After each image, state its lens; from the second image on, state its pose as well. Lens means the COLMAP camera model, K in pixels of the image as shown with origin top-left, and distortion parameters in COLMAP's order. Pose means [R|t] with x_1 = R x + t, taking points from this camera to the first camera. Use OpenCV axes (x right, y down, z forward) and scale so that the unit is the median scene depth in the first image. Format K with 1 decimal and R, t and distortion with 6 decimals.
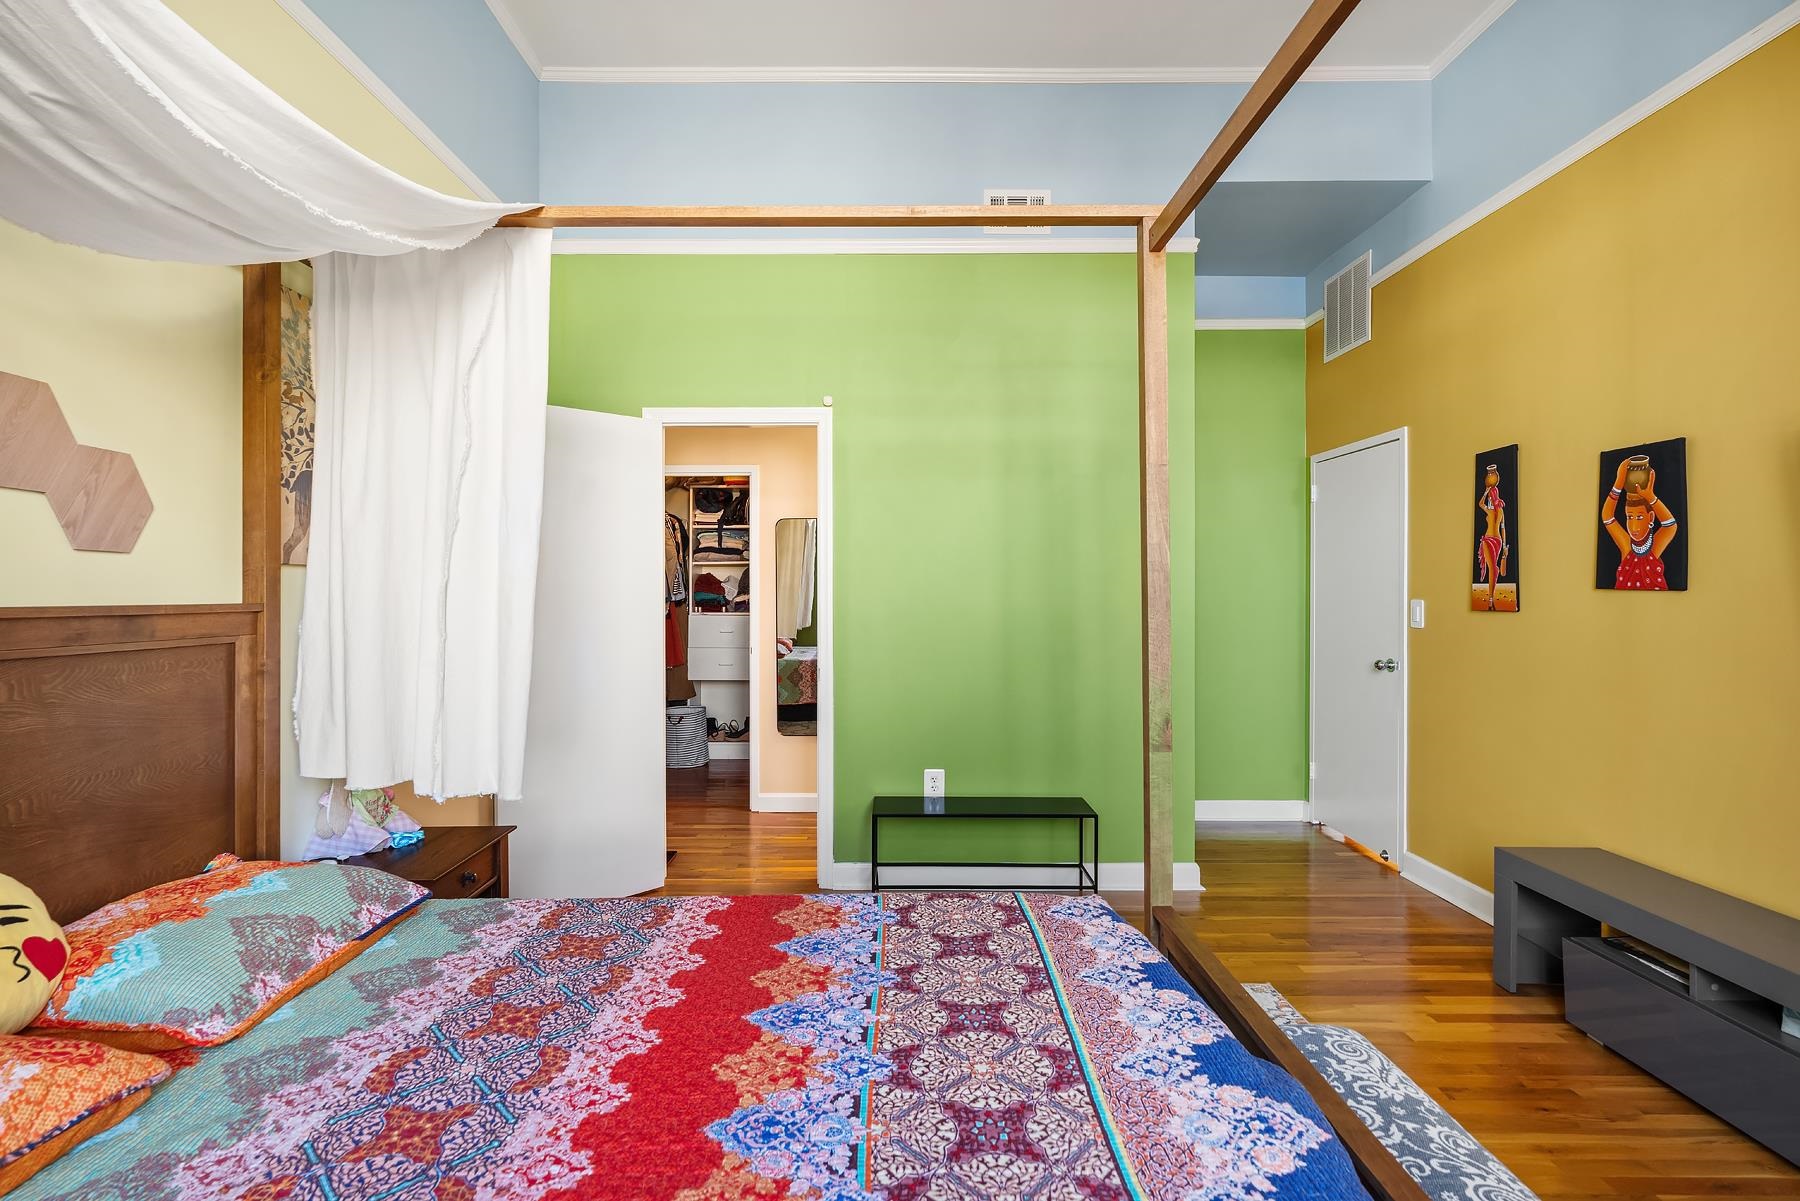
lens RADIAL K [[857.1, 0, 900.0], [0, 857.1, 600.5], [0, 0, 1]] dist [-0.000266, -0.000016]
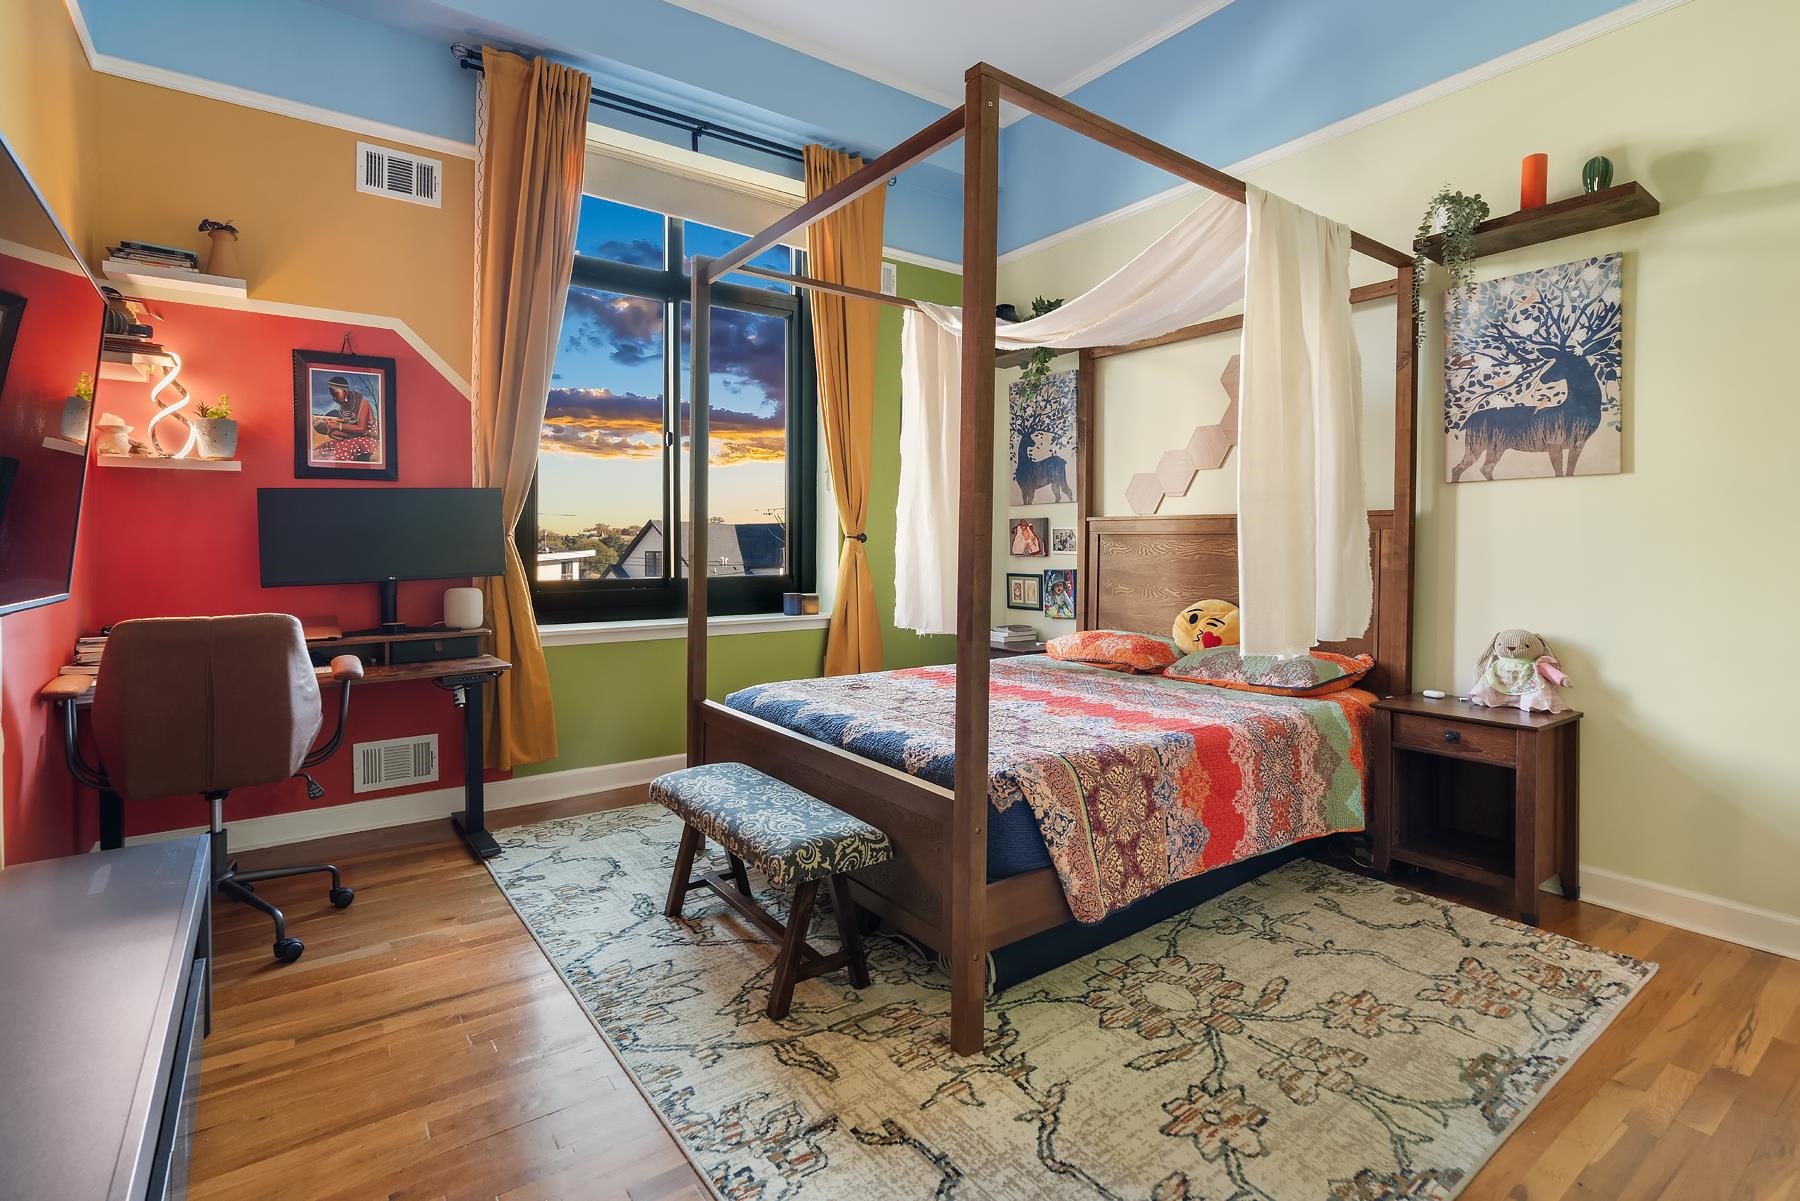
lens RADIAL K [[848.5, 0, 903.2], [0, 848.5, 540.8], [0, 0, 1]] dist [0.000193, 0.000005]
pose [[-0.809483, -0.000561, -0.587143, 0.429693], [-0.006363, 0.999949, 0.007817, 0.024963], [0.587109, 0.010063, -0.809446, 0.805936]]
